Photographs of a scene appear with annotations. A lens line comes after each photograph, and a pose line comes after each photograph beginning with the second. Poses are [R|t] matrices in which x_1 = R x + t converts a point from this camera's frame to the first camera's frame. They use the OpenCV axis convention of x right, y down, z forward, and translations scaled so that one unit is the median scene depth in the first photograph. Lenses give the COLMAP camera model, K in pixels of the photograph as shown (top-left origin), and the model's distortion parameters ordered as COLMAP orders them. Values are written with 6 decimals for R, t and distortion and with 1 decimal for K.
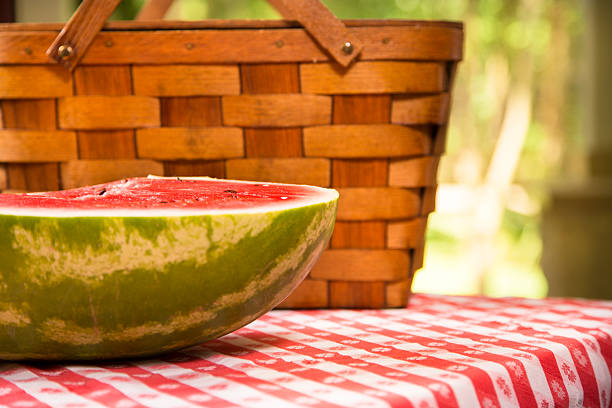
lens RADIAL K [[1284.8, 0, 306.0], [0, 1284.8, 204.0], [0, 0, 1]] dist [0.235510, -0.237846]
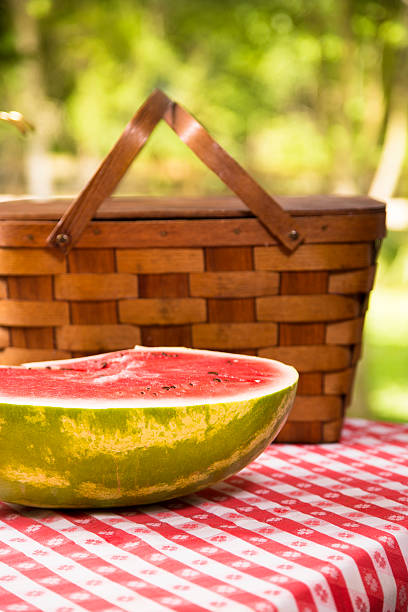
lens RADIAL K [[1325.8, 0, 194.3], [0, 1325.8, 306.8], [0, 0, 1]] dist [0.248294, -0.018361]
pose [[0.999875, -0.005043, 0.014980, -0.103827], [0.004210, 0.998470, 0.055142, -0.158311], [-0.015235, -0.055072, 0.998366, -0.326633]]
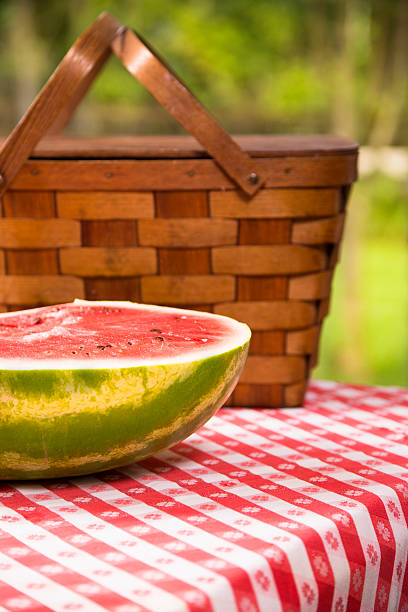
lens RADIAL K [[1375.4, 0, 197.1], [0, 1375.4, 305.3], [0, 0, 1]] dist [0.298286, 0.014484]
pose [[0.999728, 0.003961, 0.022974, -0.054372], [-0.005999, 0.995982, 0.089355, -0.152003], [-0.022527, -0.089468, 0.995735, -0.229824]]
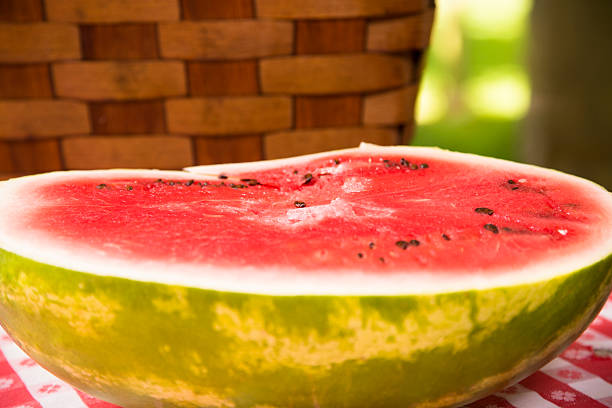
lens RADIAL K [[1284.8, 0, 306.0], [0, 1284.8, 204.0], [0, 0, 1]] dist [0.235510, -0.237846]
pose [[0.994986, 0.024183, -0.097050, -0.096156], [-0.002773, 0.976626, 0.214927, -0.188452], [0.099980, -0.213581, 0.971796, 0.276806]]
